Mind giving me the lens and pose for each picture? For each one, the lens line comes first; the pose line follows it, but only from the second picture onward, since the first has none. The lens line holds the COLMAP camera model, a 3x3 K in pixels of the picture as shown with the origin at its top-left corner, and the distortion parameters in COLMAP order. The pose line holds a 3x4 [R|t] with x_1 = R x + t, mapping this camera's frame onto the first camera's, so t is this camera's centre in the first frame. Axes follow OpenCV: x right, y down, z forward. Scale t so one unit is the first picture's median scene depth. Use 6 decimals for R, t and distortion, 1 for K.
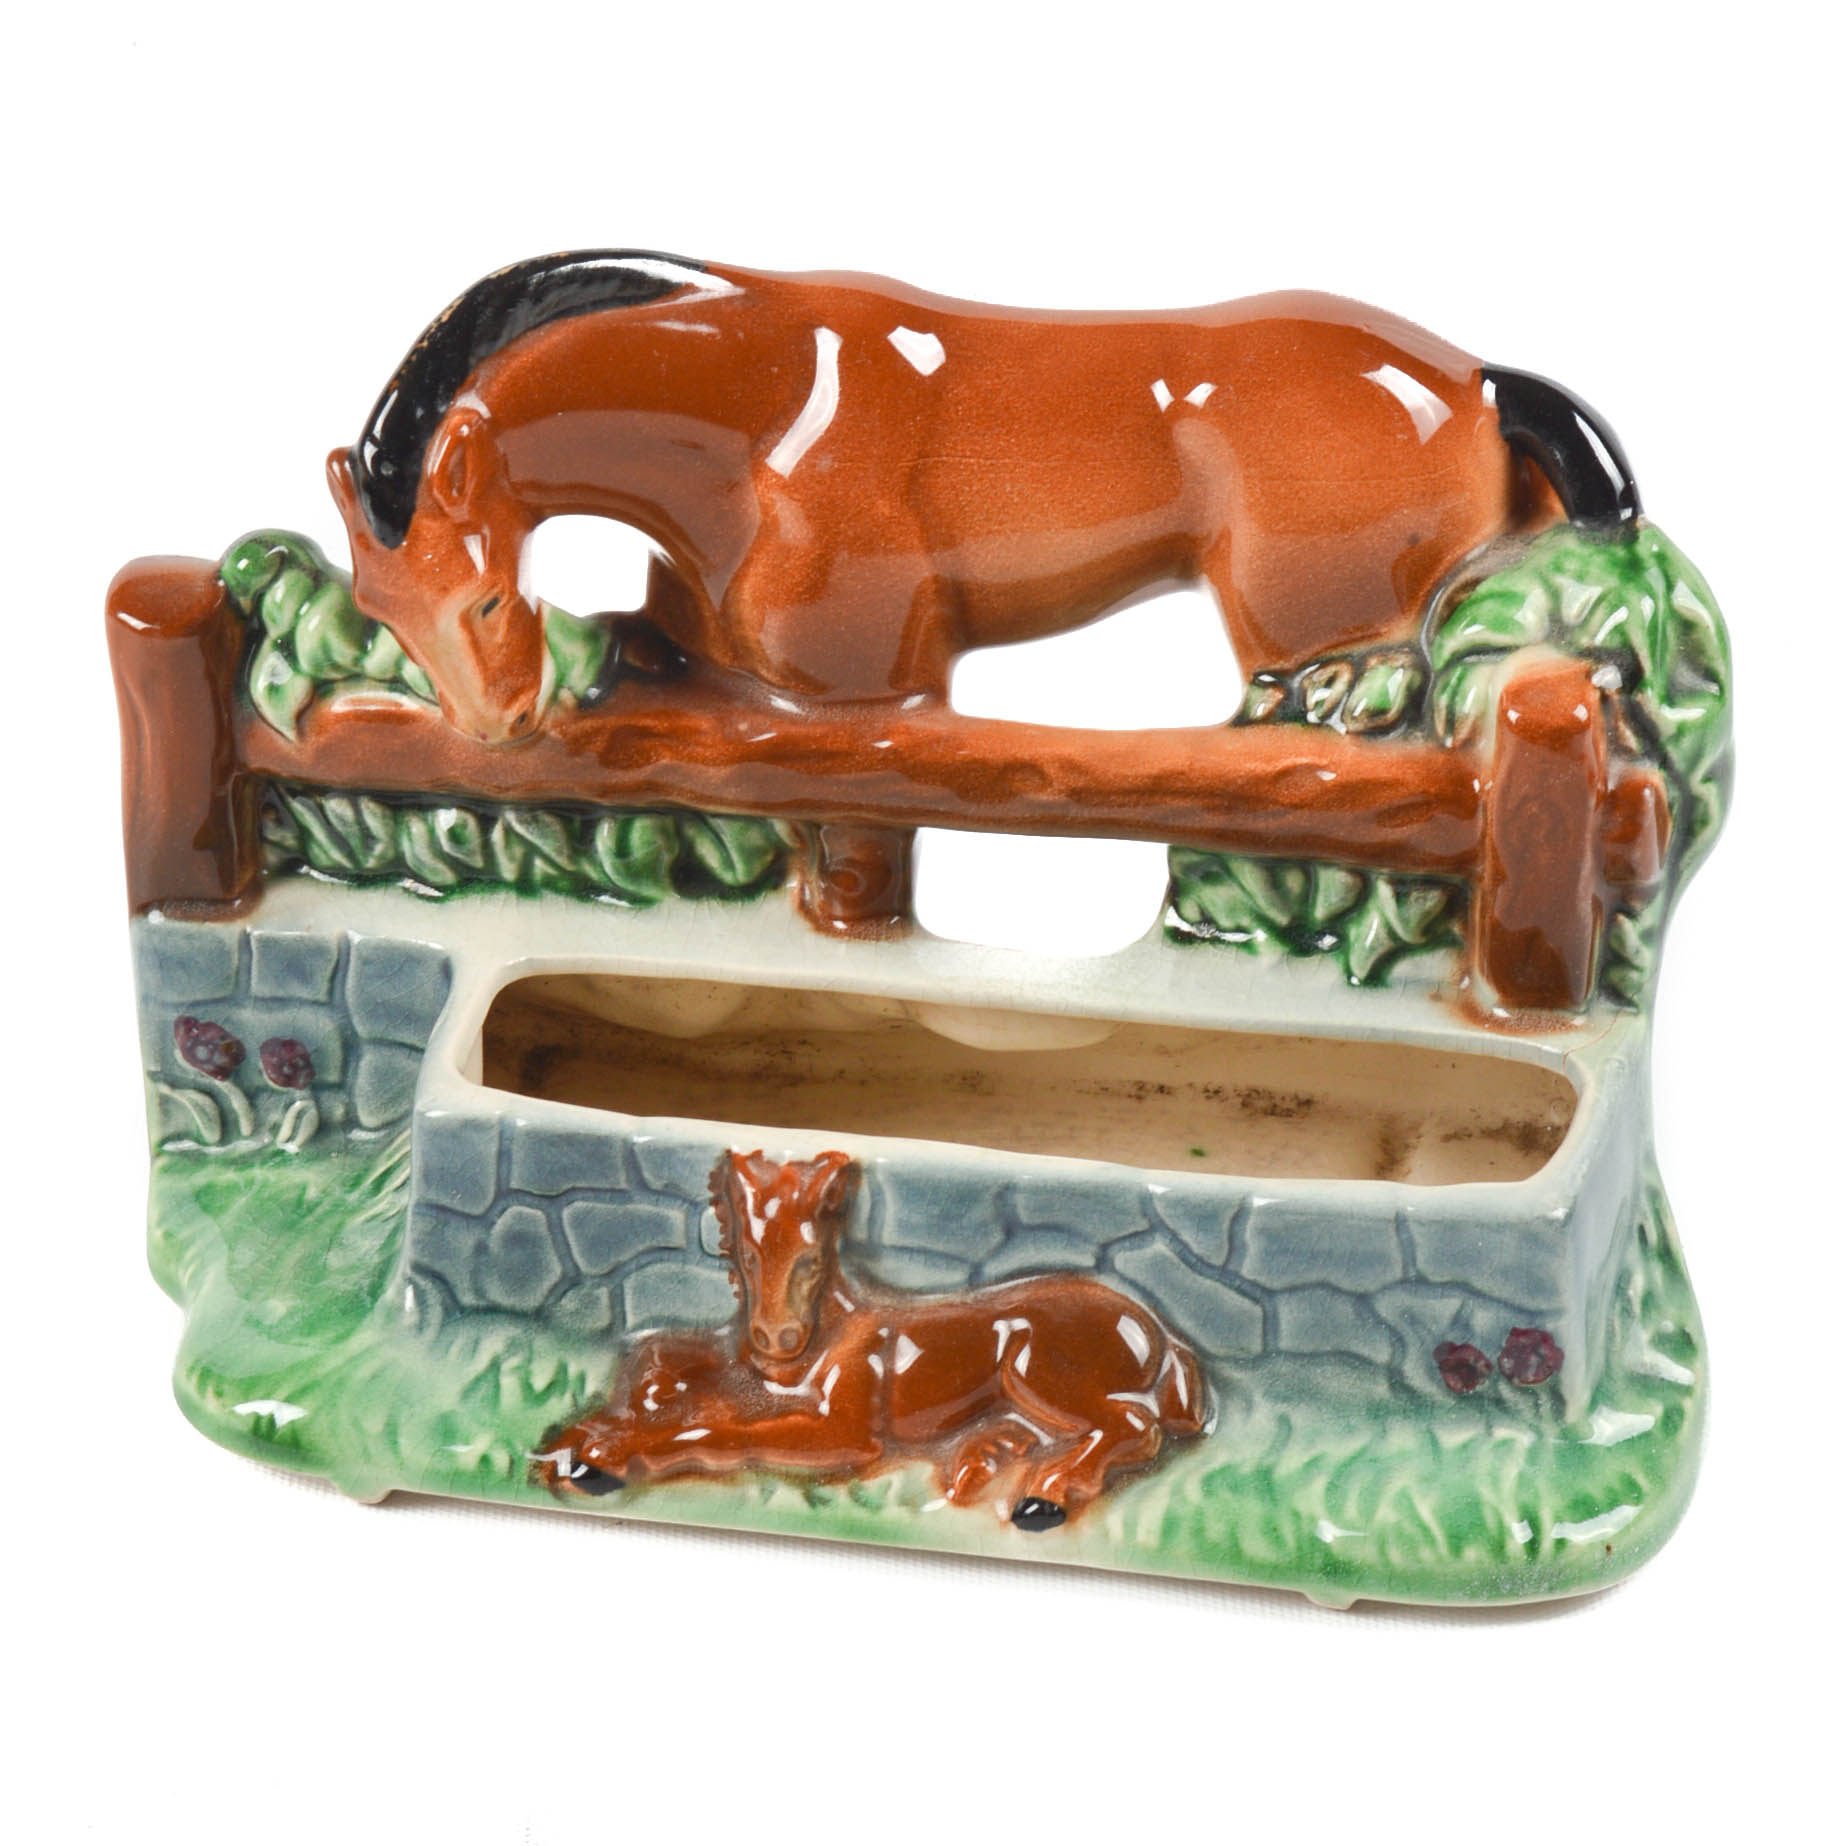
lens RADIAL K [[4462.2, 0, 919.5], [0, 4462.2, 913.6], [0, 0, 1]] dist [0.070875, 0.000000]
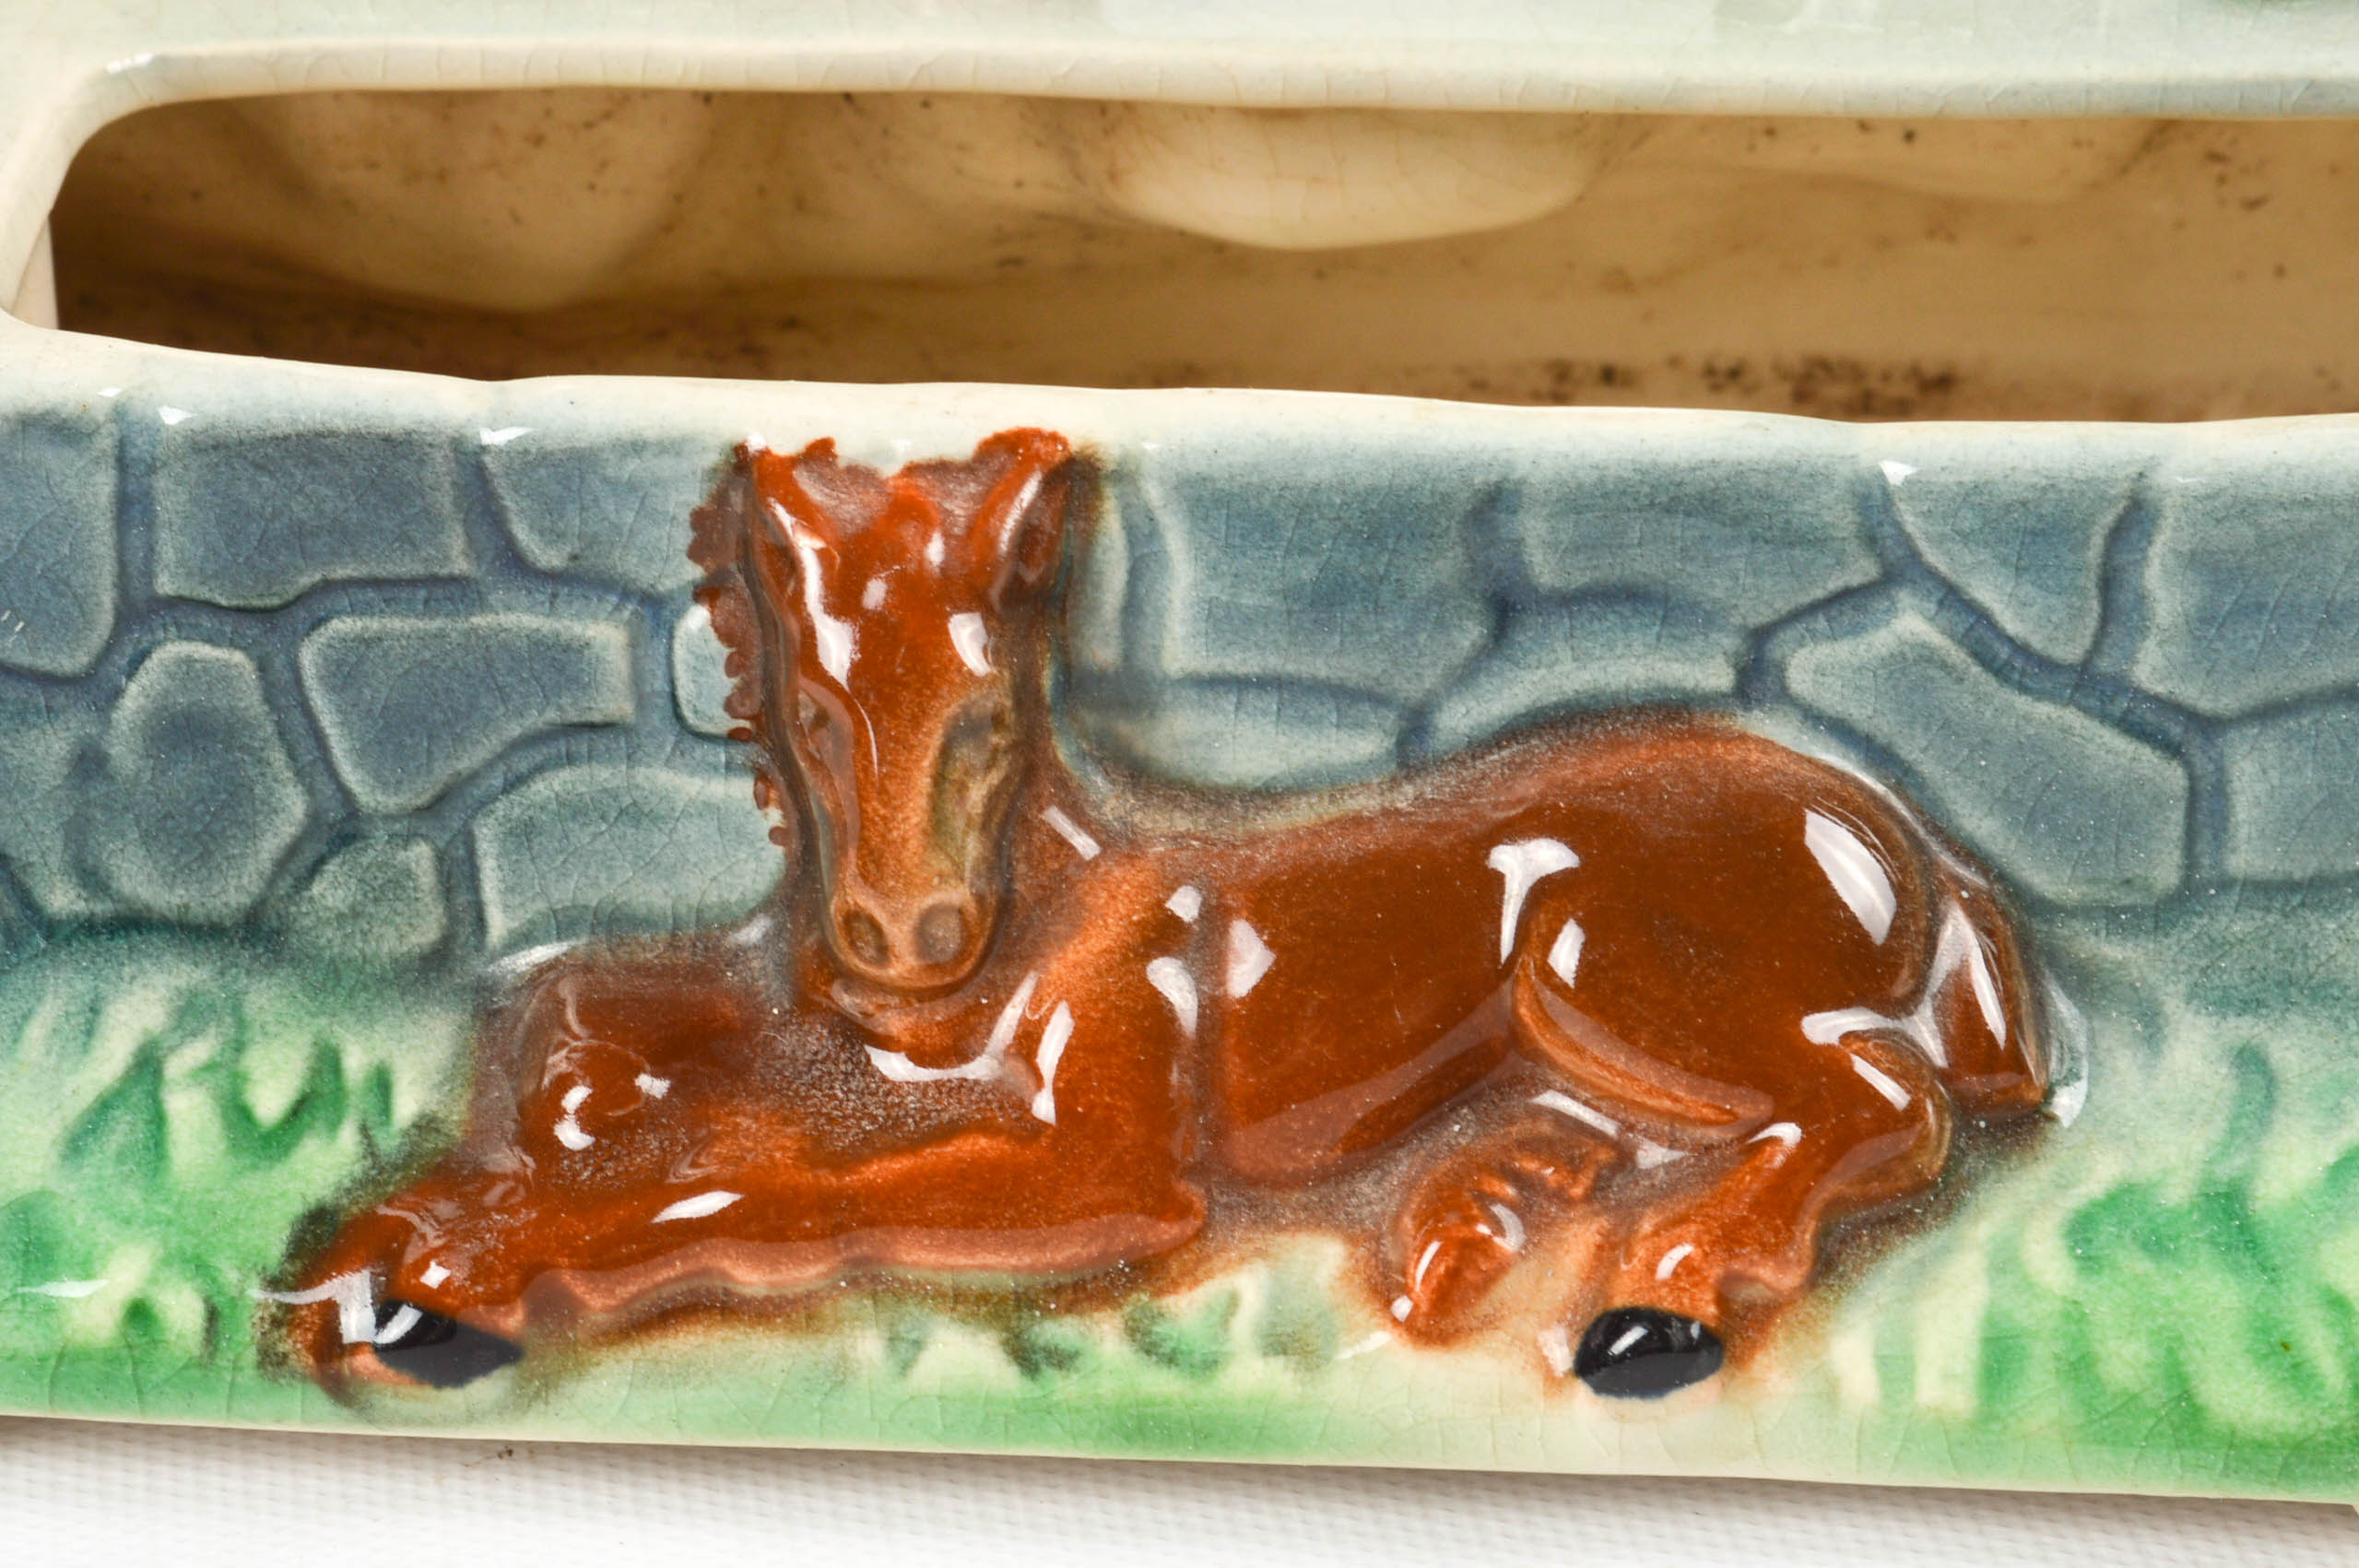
lens RADIAL K [[5799.8, 0, 1190.7], [0, 5799.8, 789.3], [0, 0, 1]] dist [0.046900, 0.000000]
pose [[0.993550, -0.063831, 0.093725, -0.052823], [0.059749, 0.997165, 0.045731, 0.061812], [-0.096378, -0.039836, 0.994547, 0.512490]]
